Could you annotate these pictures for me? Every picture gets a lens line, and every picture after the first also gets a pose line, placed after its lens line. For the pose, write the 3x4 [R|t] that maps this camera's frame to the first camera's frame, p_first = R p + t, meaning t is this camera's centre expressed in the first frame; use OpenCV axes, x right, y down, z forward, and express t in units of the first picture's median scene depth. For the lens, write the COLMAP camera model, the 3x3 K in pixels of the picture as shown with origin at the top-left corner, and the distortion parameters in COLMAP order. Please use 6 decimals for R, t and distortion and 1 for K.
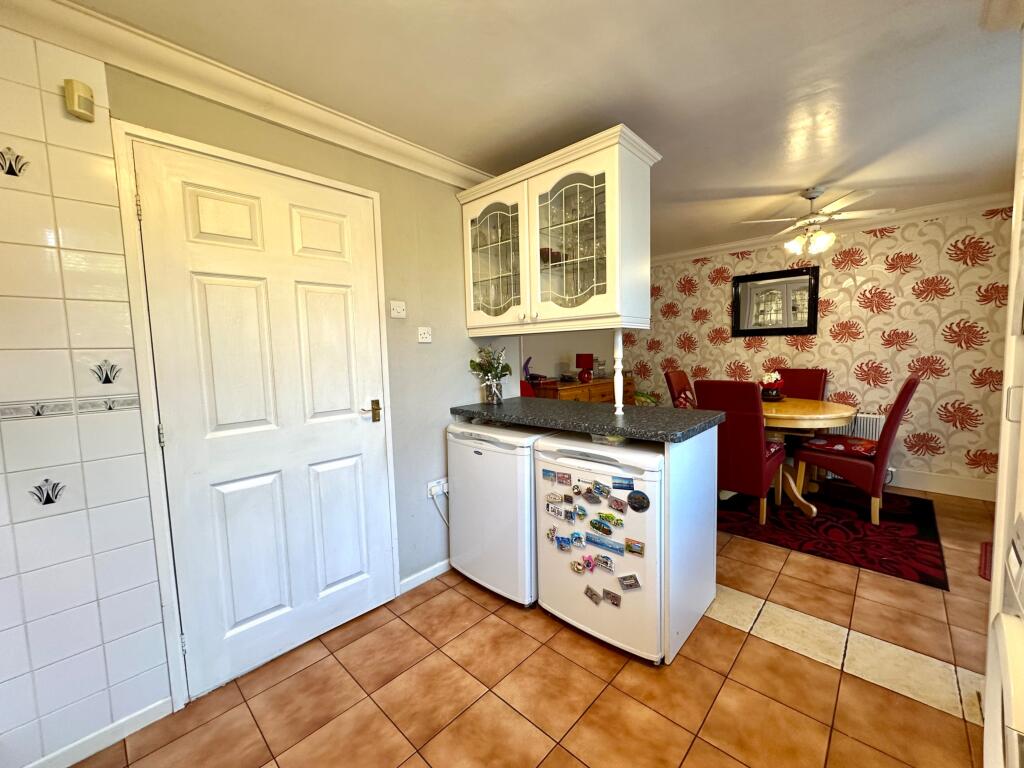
lens RADIAL K [[410.9, 0, 512.6], [0, 410.9, 383.2], [0, 0, 1]] dist [0.000823, -0.001016]
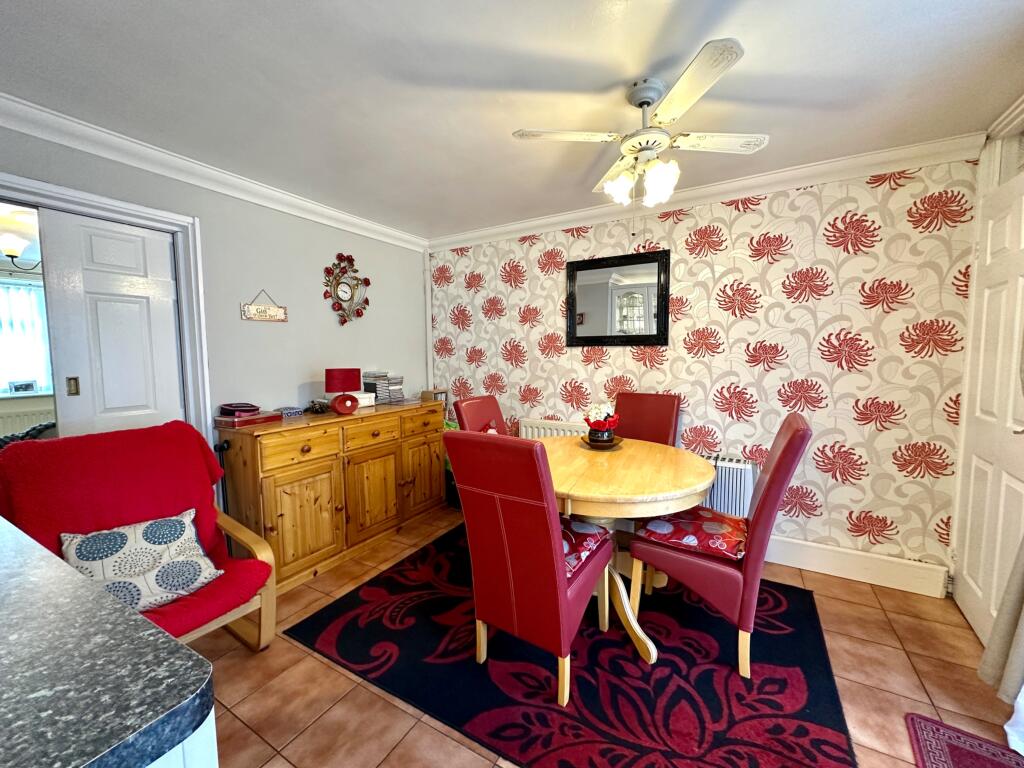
lens RADIAL K [[410.9, 0, 511.8], [0, 410.9, 383.8], [0, 0, 1]] dist [0.000823, -0.001016]
pose [[0.973450, -0.001990, 0.228889, 0.333101], [0.003912, 0.999961, -0.007940, -0.050666], [-0.228865, 0.008625, 0.973420, 0.391846]]
